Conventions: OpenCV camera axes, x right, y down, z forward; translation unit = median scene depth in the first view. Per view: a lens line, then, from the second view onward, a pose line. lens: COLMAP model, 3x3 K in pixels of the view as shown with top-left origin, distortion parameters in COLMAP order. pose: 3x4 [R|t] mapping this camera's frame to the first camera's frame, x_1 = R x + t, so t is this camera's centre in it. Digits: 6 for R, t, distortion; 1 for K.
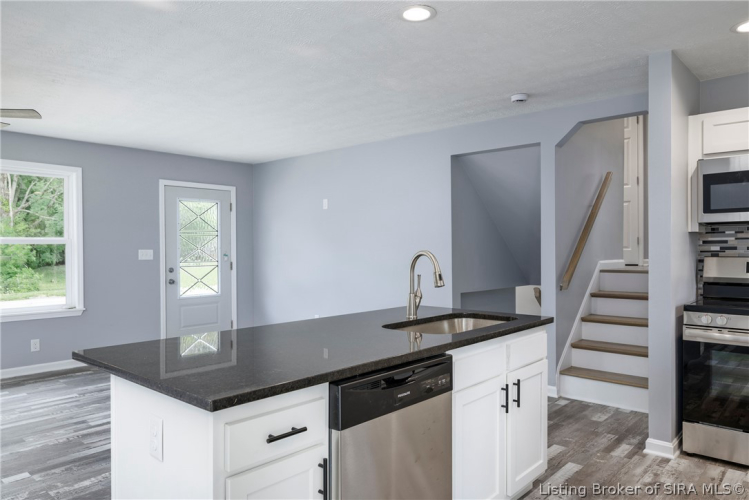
lens RADIAL K [[520.3, 0, 379.5], [0, 520.3, 252.8], [0, 0, 1]] dist [-0.004476, 0.004149]
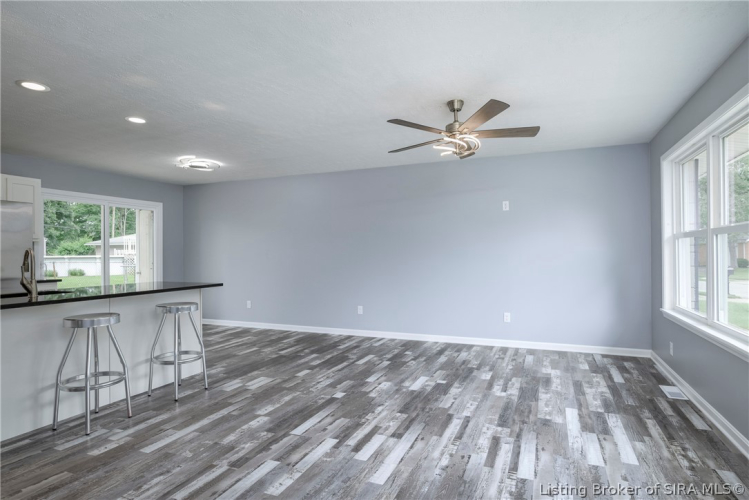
lens RADIAL K [[415.2, 0, 379.3], [0, 415.2, 252.2], [0, 0, 1]] dist [-0.004002, 0.001504]
pose [[-0.942774, 0.009226, -0.333304, -0.271002], [0.007147, 0.999947, 0.007464, 0.003247], [0.333355, 0.004654, -0.942790, 1.454055]]
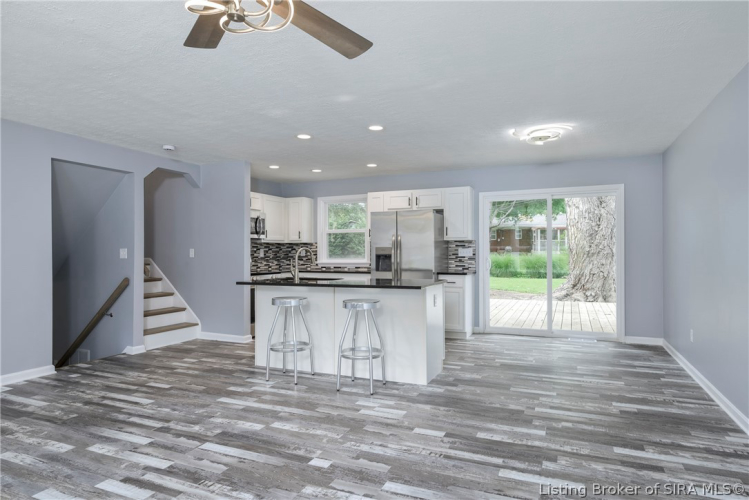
lens RADIAL K [[440.5, 0, 380.2], [0, 440.5, 249.9], [0, 0, 1]] dist [0.003063, -0.002199]
pose [[-0.316806, 0.011329, 0.948423, -1.041955], [0.016215, 0.999847, -0.006527, 0.013160], [-0.948352, 0.013311, -0.316942, 0.769824]]
